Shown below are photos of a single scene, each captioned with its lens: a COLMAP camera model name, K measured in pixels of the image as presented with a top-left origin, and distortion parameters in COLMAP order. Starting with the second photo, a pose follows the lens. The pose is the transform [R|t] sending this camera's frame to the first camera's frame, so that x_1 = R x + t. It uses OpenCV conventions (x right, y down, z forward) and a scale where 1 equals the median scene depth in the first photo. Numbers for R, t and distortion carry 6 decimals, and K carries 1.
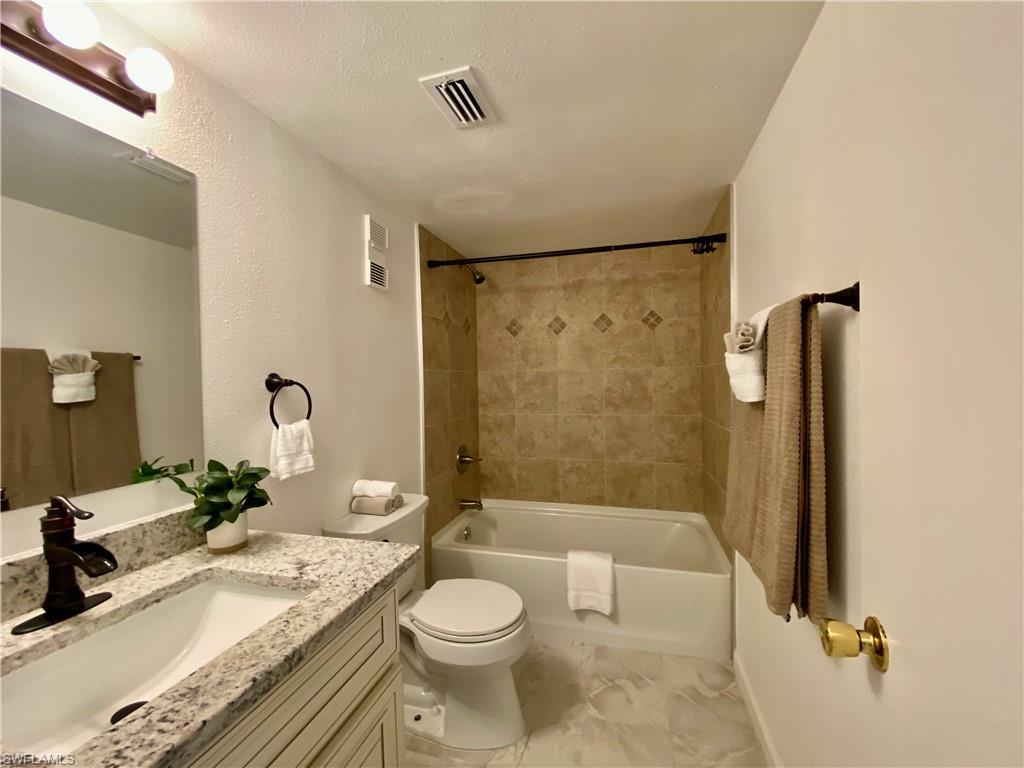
lens RADIAL K [[416.0, 0, 510.7], [0, 416.0, 386.6], [0, 0, 1]] dist [0.007342, -0.012951]
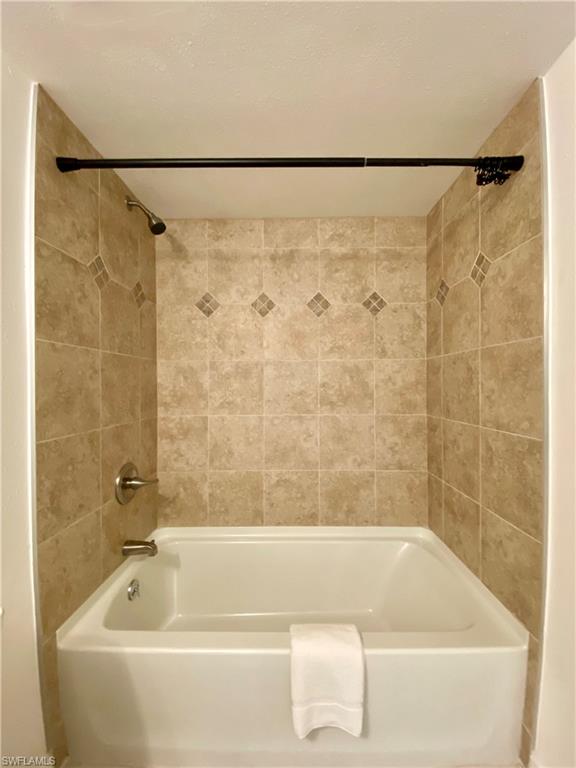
lens RADIAL K [[312.0, 0, 292.2], [0, 312.0, 384.3], [0, 0, 1]] dist [0.007342, -0.012951]
pose [[0.962464, 0.013197, 0.271087, 0.004751], [-0.005957, 0.999604, -0.027512, 0.023826], [-0.271342, 0.024864, 0.962162, 0.419137]]
